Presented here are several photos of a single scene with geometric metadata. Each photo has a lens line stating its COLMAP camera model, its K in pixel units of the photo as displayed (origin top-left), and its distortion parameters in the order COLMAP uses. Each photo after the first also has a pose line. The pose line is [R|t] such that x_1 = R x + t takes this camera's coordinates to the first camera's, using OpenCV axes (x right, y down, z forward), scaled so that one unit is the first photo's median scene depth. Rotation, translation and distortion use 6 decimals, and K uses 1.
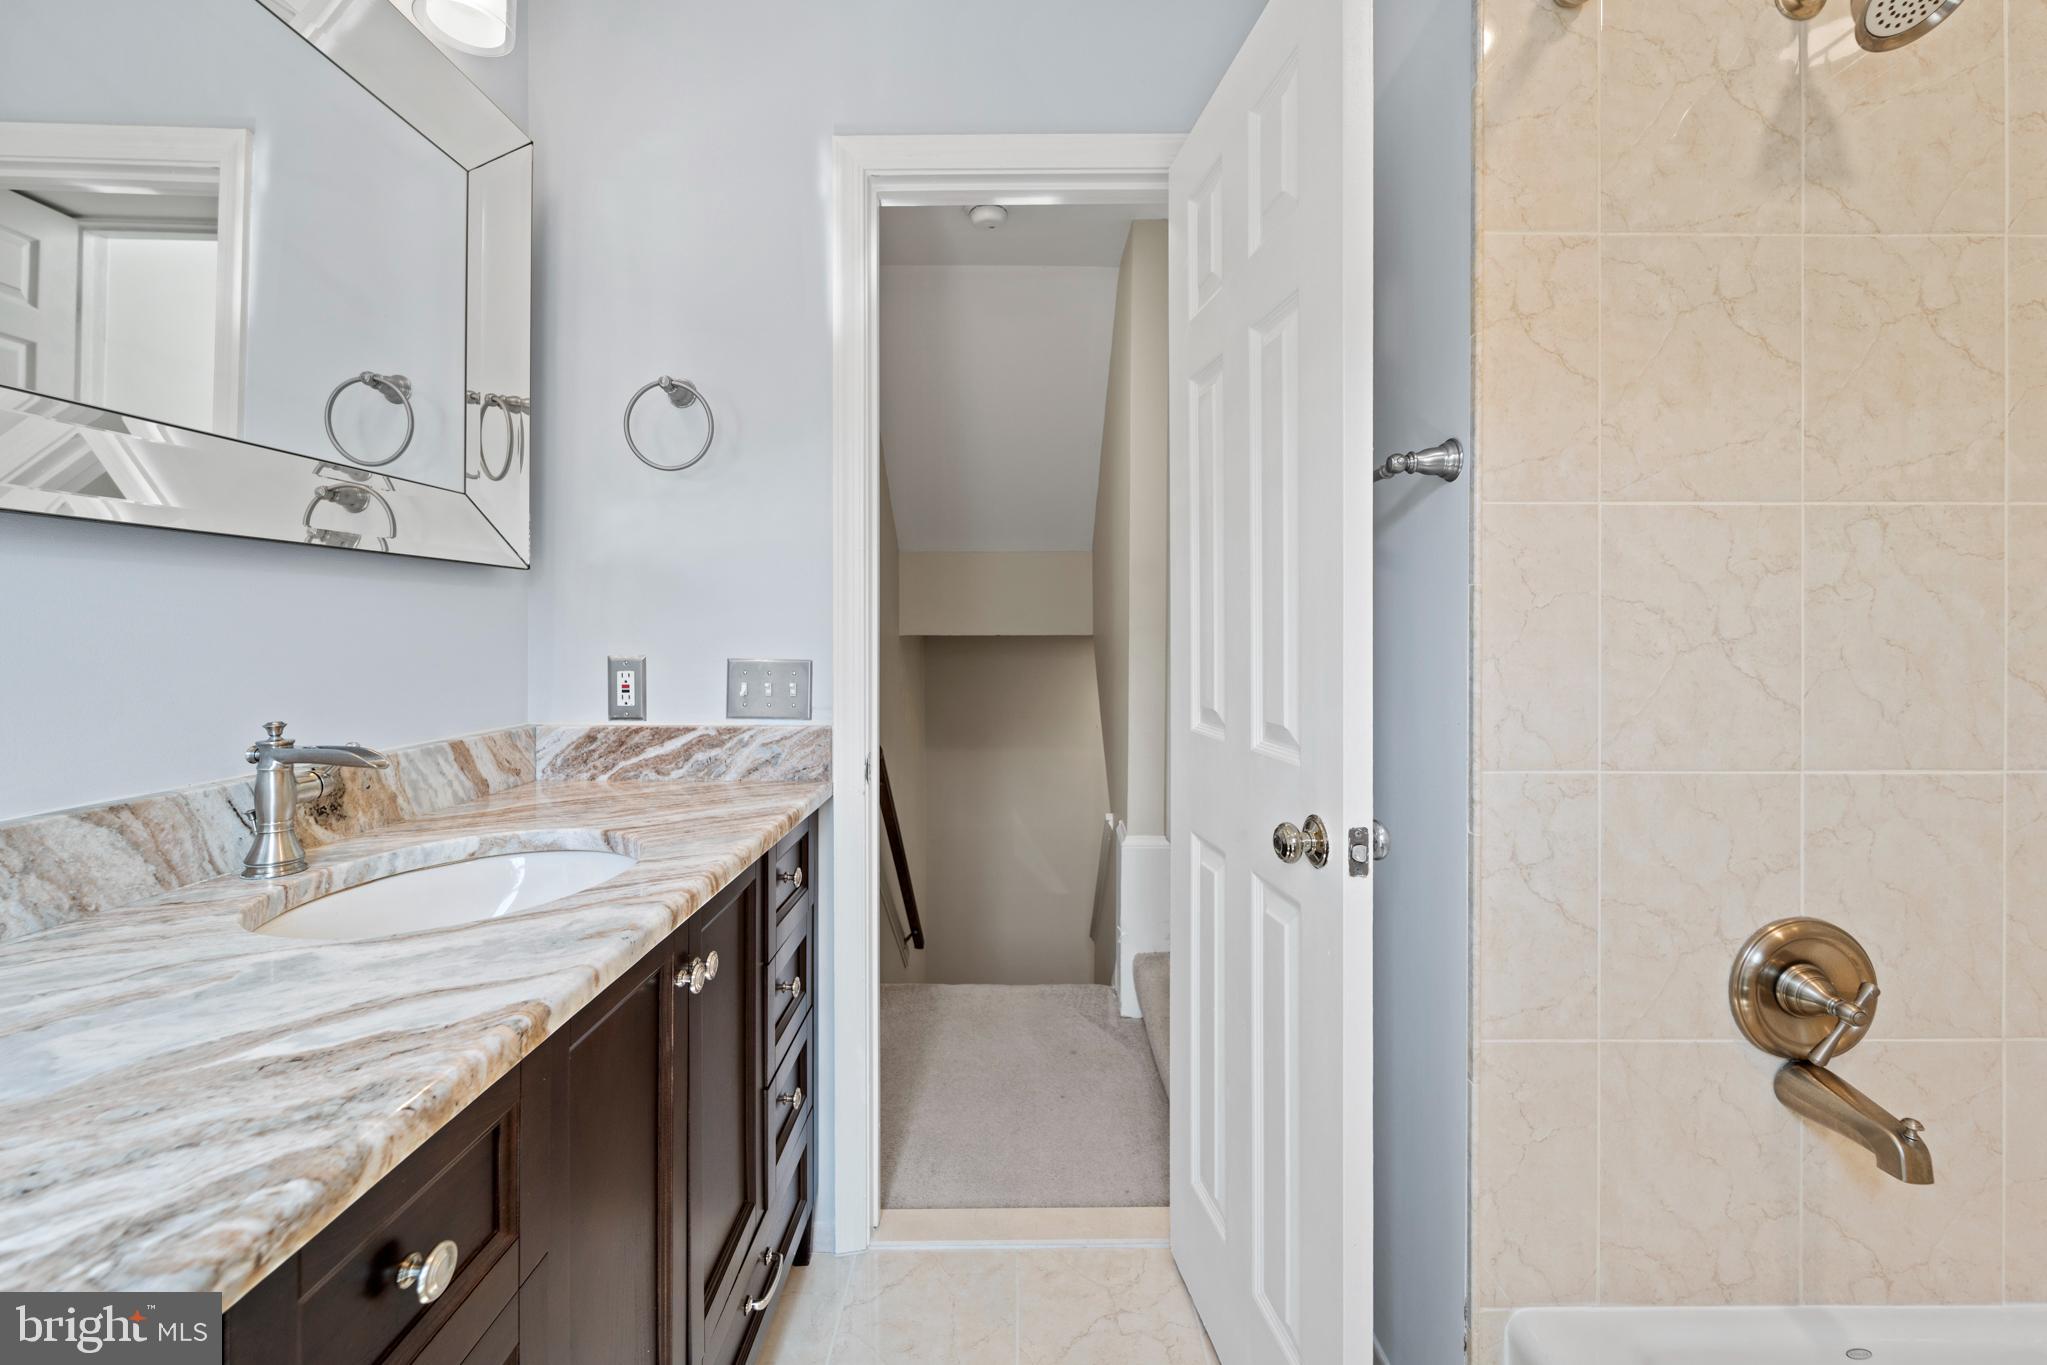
lens RADIAL K [[832.4, 0, 1022.1], [0, 832.4, 632.4], [0, 0, 1]] dist [-0.001205, -0.000346]
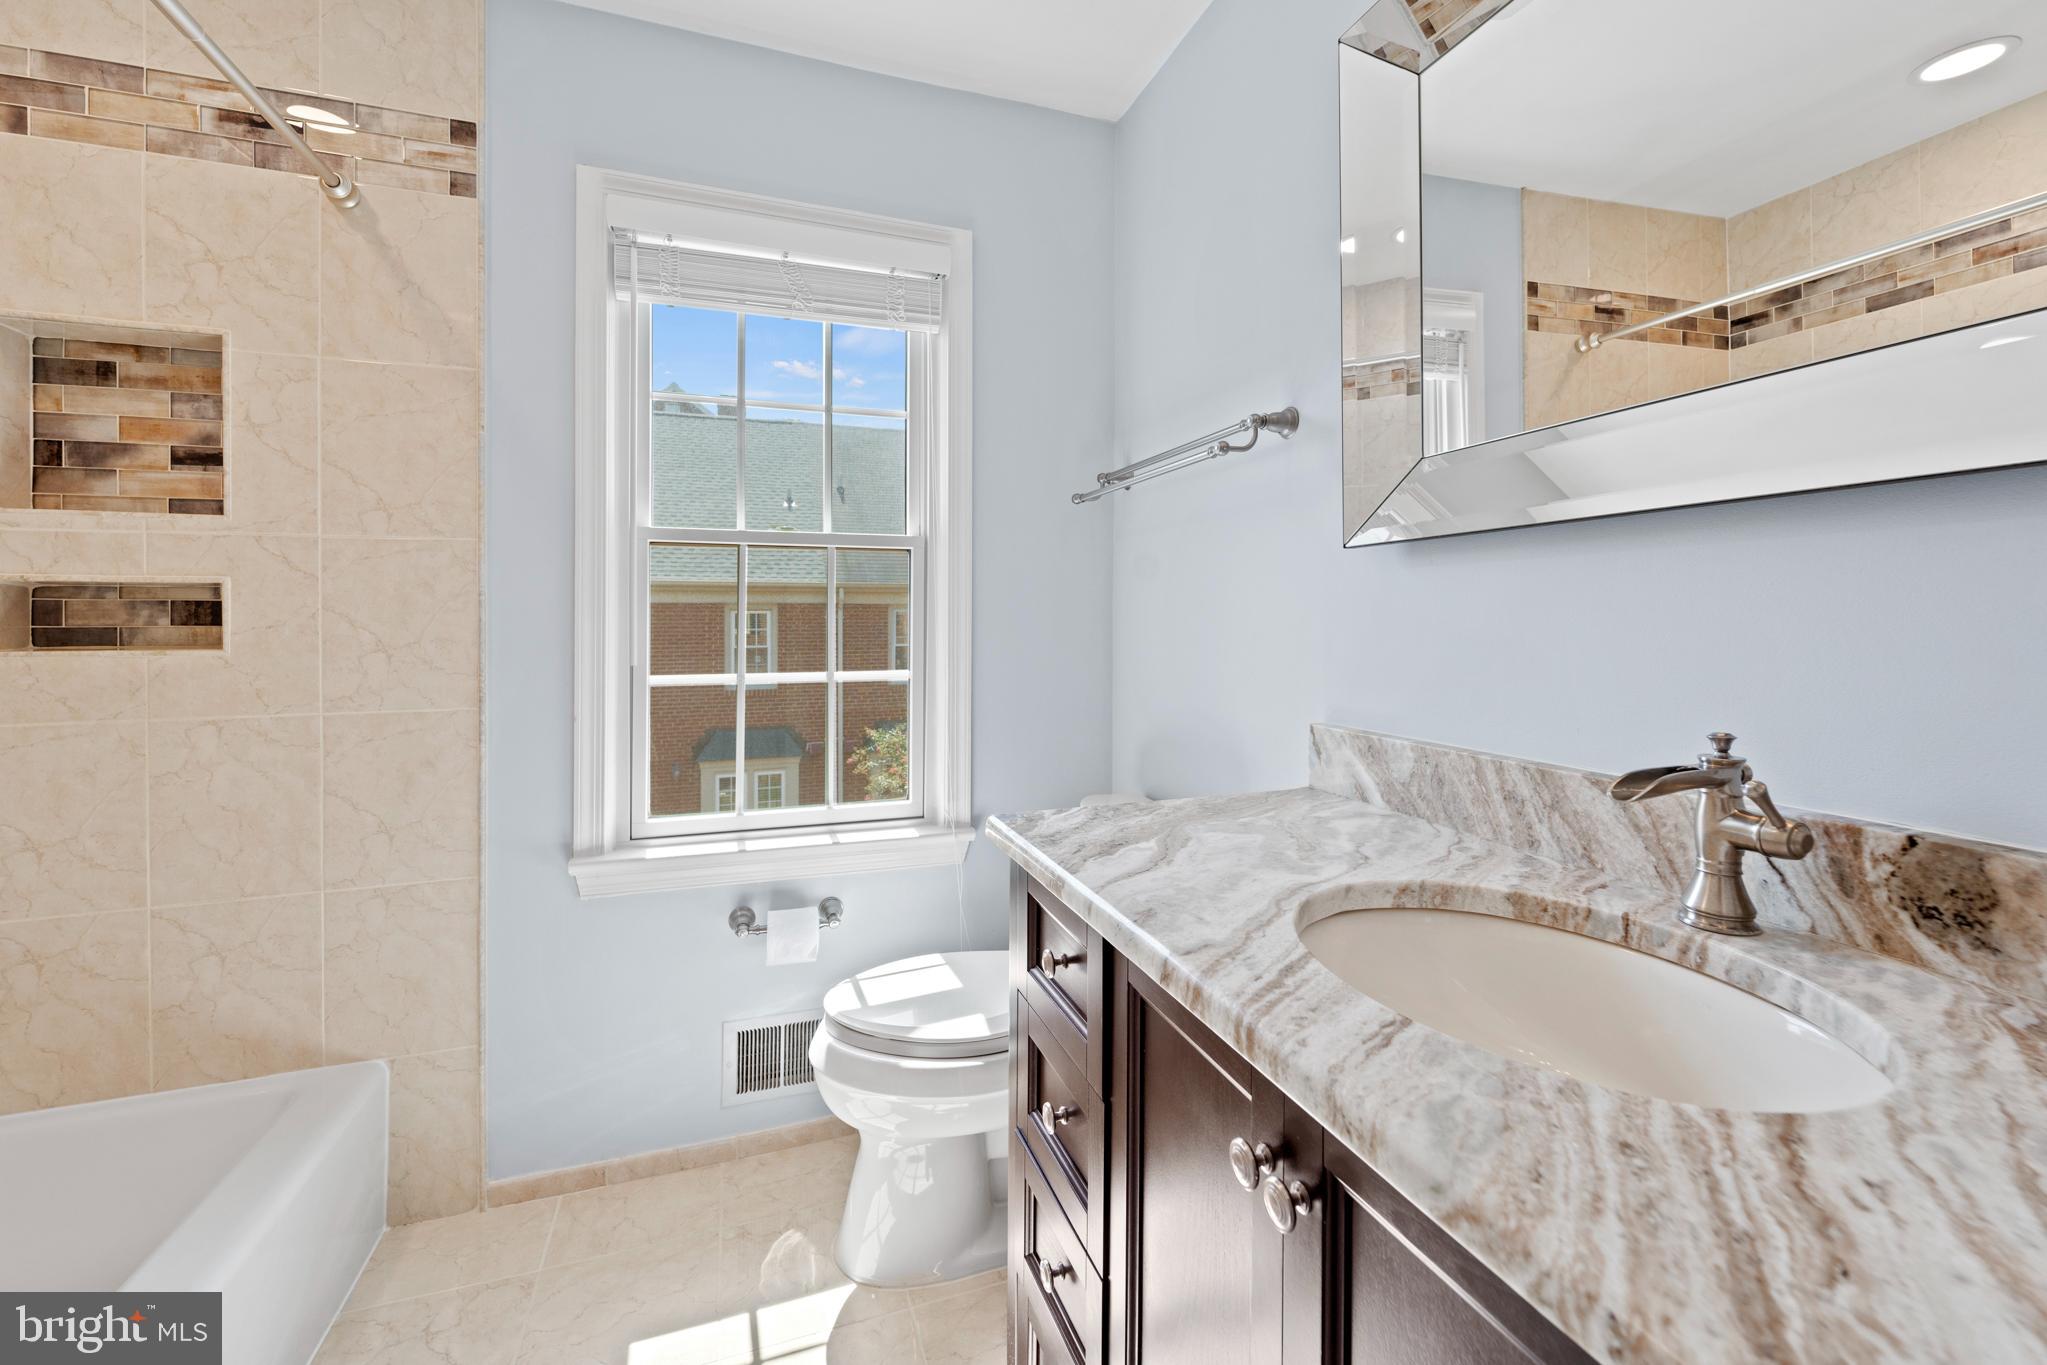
lens RADIAL K [[832.4, 0, 1022.1], [0, 832.4, 632.4], [0, 0, 1]] dist [-0.001205, -0.000346]
pose [[-0.945879, 0.012786, -0.324269, -0.026726], [0.007285, 0.999808, 0.018174, -0.007936], [0.324439, 0.014828, -0.945790, 1.796117]]
